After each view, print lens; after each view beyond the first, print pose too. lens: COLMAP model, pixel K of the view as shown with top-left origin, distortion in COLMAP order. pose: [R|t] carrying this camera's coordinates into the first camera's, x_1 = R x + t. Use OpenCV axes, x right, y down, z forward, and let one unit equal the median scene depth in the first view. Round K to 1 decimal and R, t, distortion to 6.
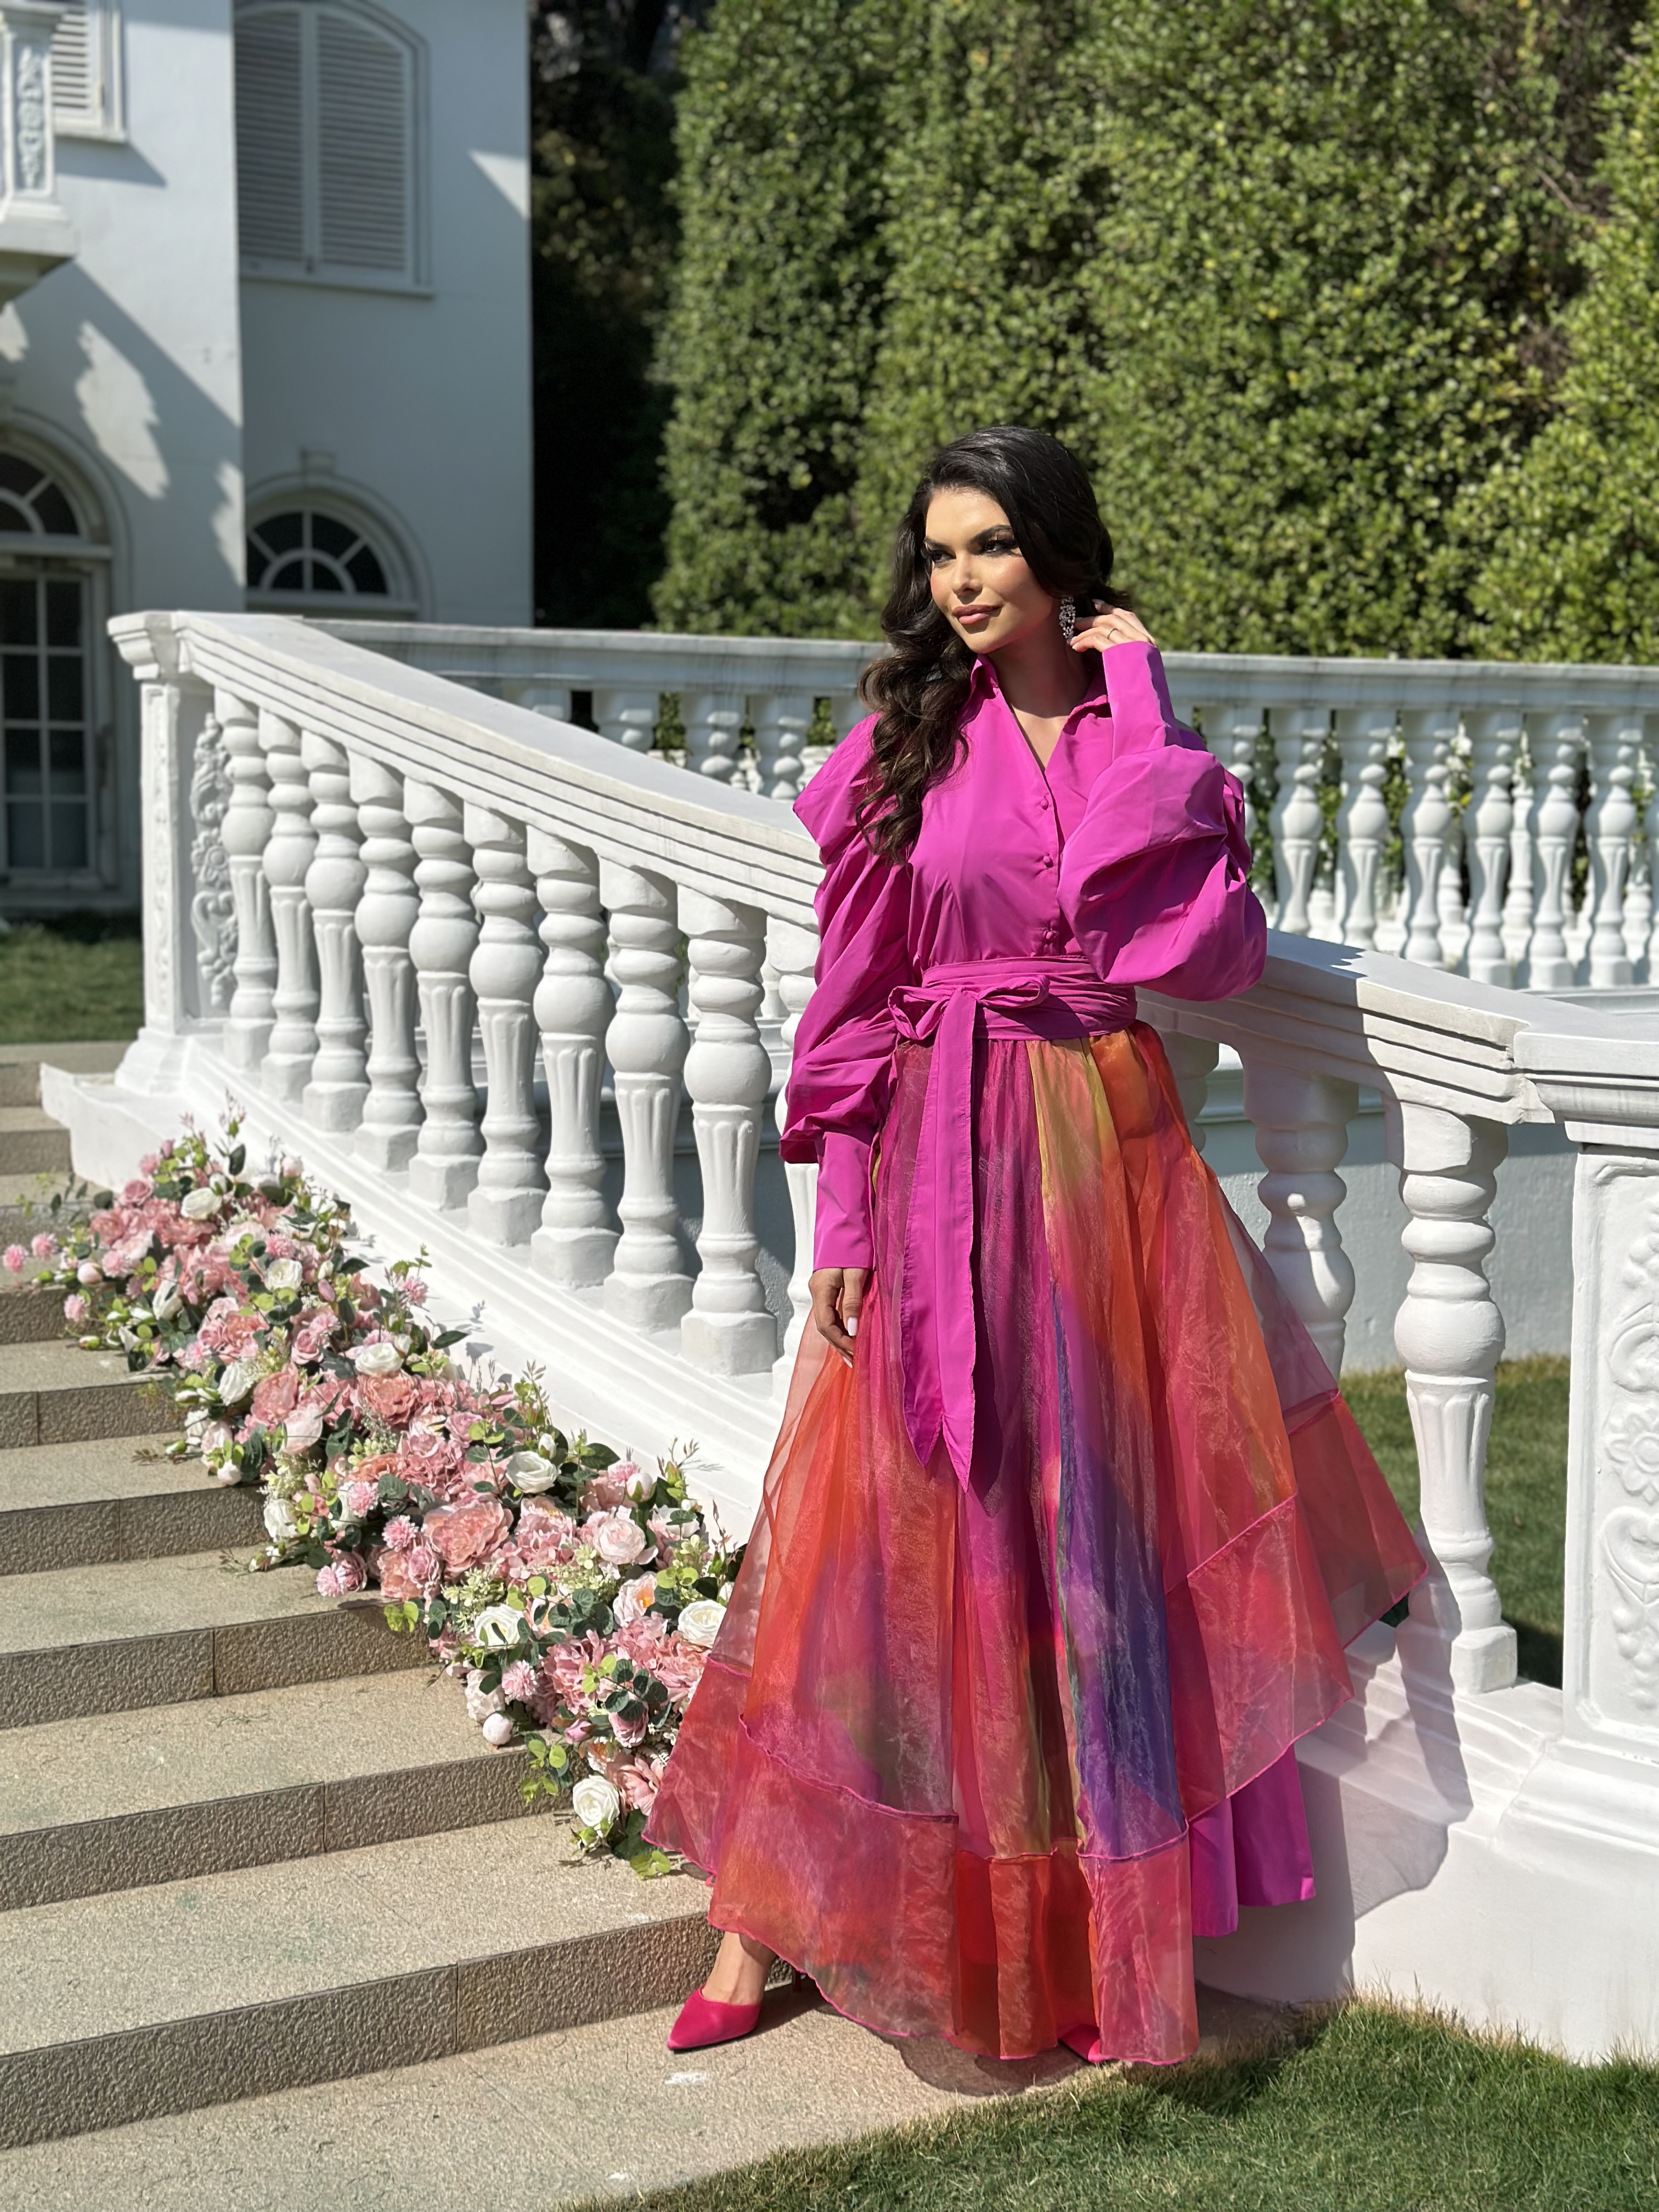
lens RADIAL K [[3094.3, 0, 813.8], [0, 3094.3, 1122.8], [0, 0, 1]] dist [0.116357, 0.000000]
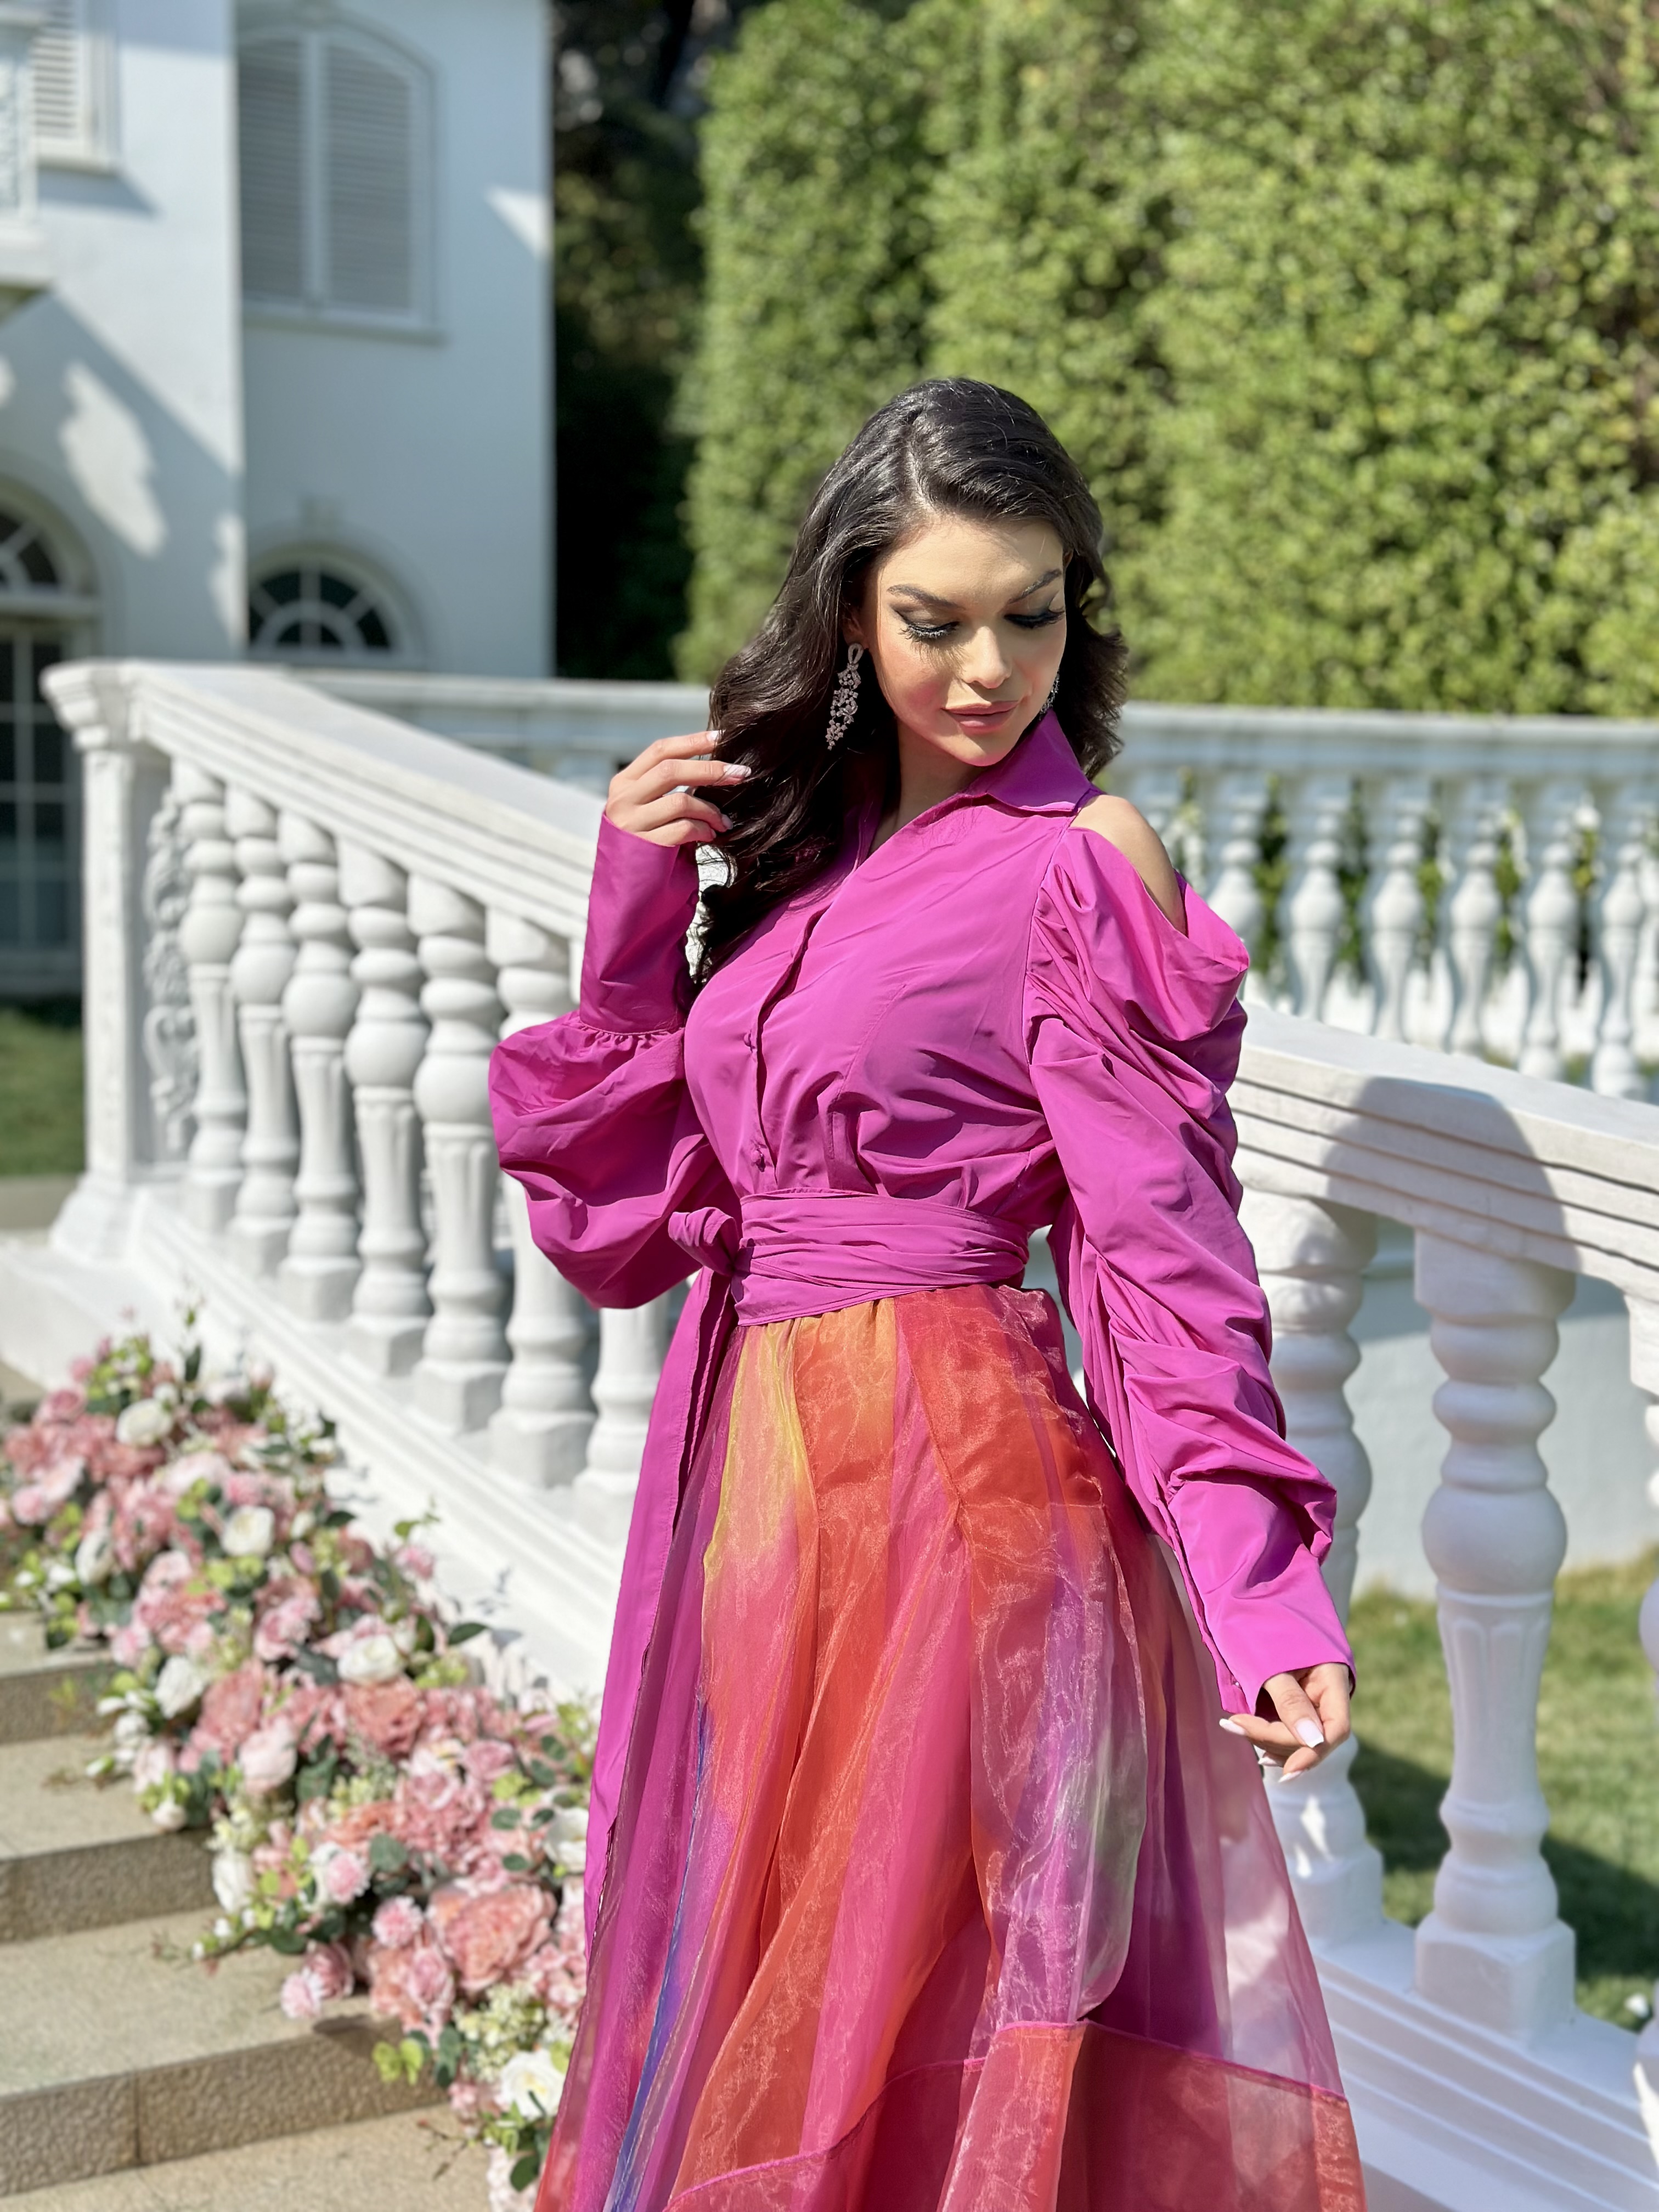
lens RADIAL K [[3094.3, 0, 825.6], [0, 3094.3, 1120.5], [0, 0, 1]] dist [0.116357, 0.000000]
pose [[0.999999, 0.000427, 0.001320, -0.025537], [-0.000400, 0.999789, -0.020526, -0.029522], [-0.001328, 0.020525, 0.999788, 0.198032]]
